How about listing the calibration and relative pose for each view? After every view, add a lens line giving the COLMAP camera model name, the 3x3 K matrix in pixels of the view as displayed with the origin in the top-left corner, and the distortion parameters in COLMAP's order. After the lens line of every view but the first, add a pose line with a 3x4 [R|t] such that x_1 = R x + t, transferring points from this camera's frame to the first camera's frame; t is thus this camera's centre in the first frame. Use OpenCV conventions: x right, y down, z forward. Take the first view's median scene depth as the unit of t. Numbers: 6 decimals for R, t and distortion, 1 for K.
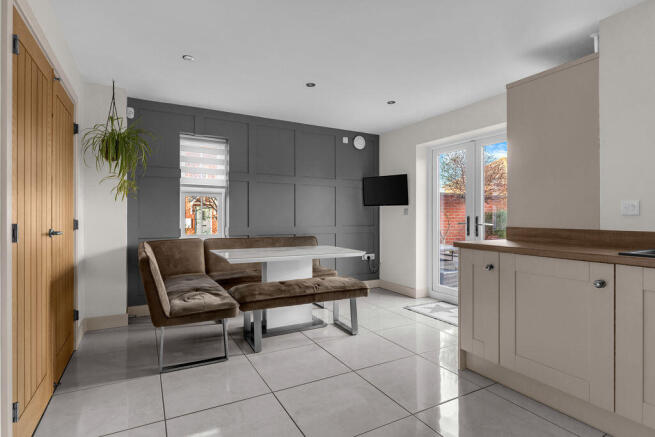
lens RADIAL K [[340.2, 0, 329.9], [0, 340.2, 218.0], [0, 0, 1]] dist [-0.001242, -0.000231]
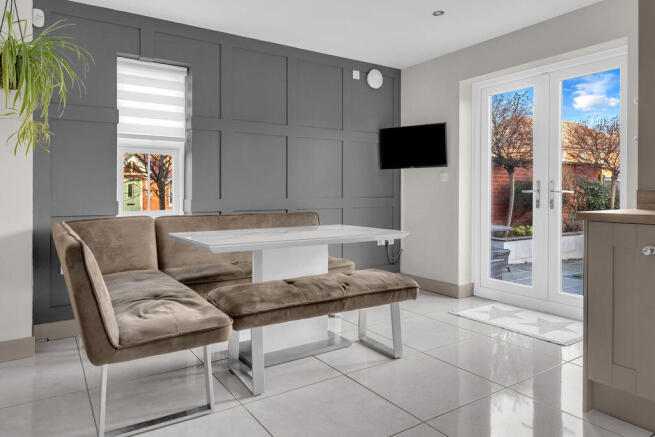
lens RADIAL K [[434.3, 0, 327.7], [0, 434.3, 188.8], [0, 0, 1]] dist [0.002395, 0.000980]
pose [[0.996811, -0.006611, 0.079520, -0.124978], [0.007608, 0.999896, -0.012254, 0.024567], [-0.079430, 0.012820, 0.996758, 0.165771]]
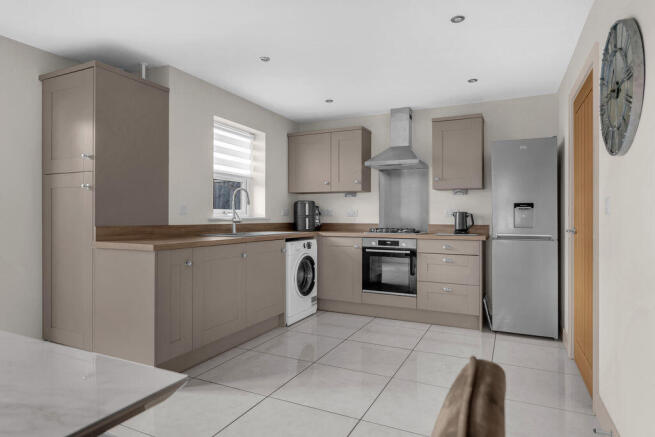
lens RADIAL K [[378.5, 0, 327.5], [0, 378.5, 218.5], [0, 0, 1]] dist [-0.005357, -0.000820]
pose [[-0.575845, -0.008059, 0.817519, -0.486749], [-0.001303, 0.999959, 0.008939, -0.002513], [-0.817558, 0.004082, -0.575832, 0.869696]]
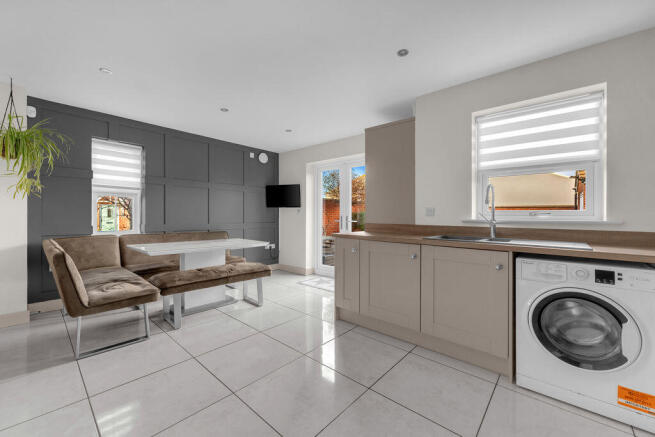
lens RADIAL K [[265.6, 0, 330.2], [0, 265.6, 217.9], [0, 0, 1]] dist [0.003605, 0.000049]
pose [[0.941990, 0.001496, 0.335638, -0.017823], [-0.003482, 0.999980, 0.005317, -0.001833], [-0.335624, -0.006178, 0.941976, -0.050076]]
